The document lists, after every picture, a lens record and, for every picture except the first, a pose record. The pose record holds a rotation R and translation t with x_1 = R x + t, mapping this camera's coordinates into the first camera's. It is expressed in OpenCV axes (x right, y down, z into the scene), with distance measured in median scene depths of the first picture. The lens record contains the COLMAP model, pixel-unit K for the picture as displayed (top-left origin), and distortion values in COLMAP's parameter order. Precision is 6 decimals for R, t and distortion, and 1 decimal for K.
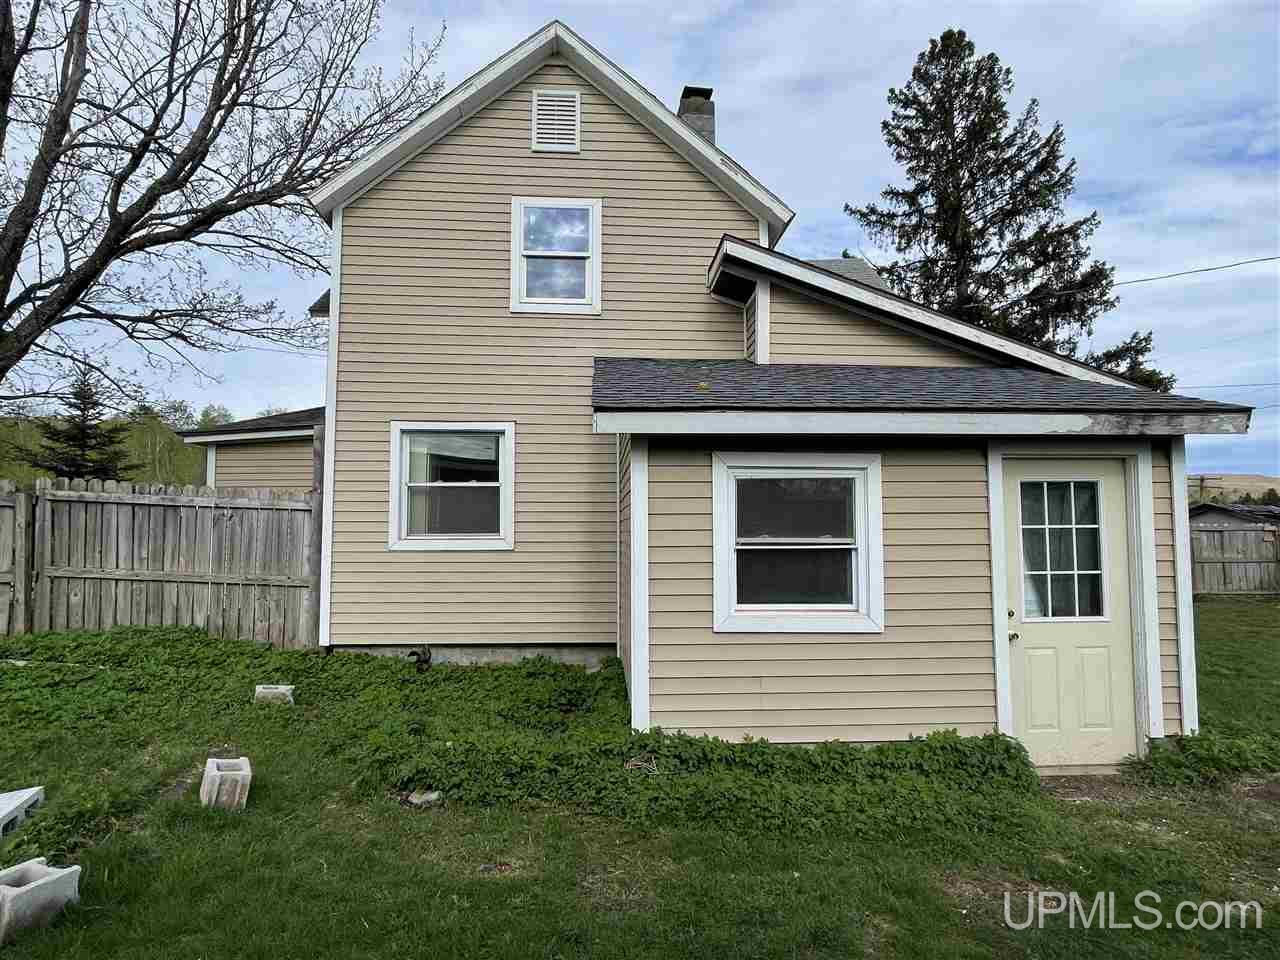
lens RADIAL K [[754.5, 0, 638.9], [0, 754.5, 480.8], [0, 0, 1]] dist [0.006697, 0.004149]
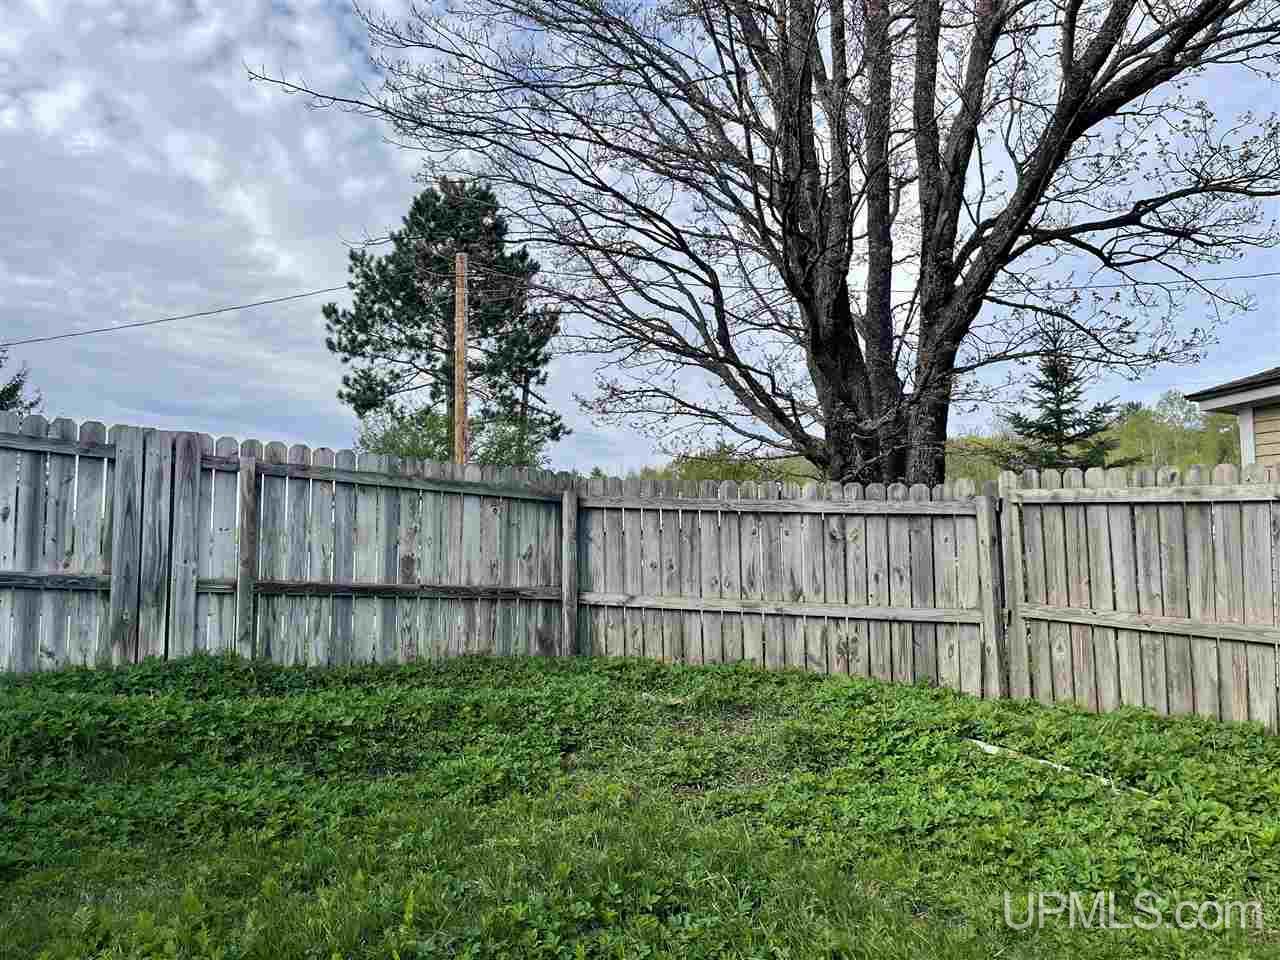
lens RADIAL K [[974.4, 0, 637.7], [0, 974.4, 478.5], [0, 0, 1]] dist [0.019639, -0.027654]
pose [[0.495144, -0.071756, -0.865843, -0.188929], [0.050633, 0.997273, -0.053692, 0.032131], [0.867334, -0.017255, 0.497427, 0.275740]]
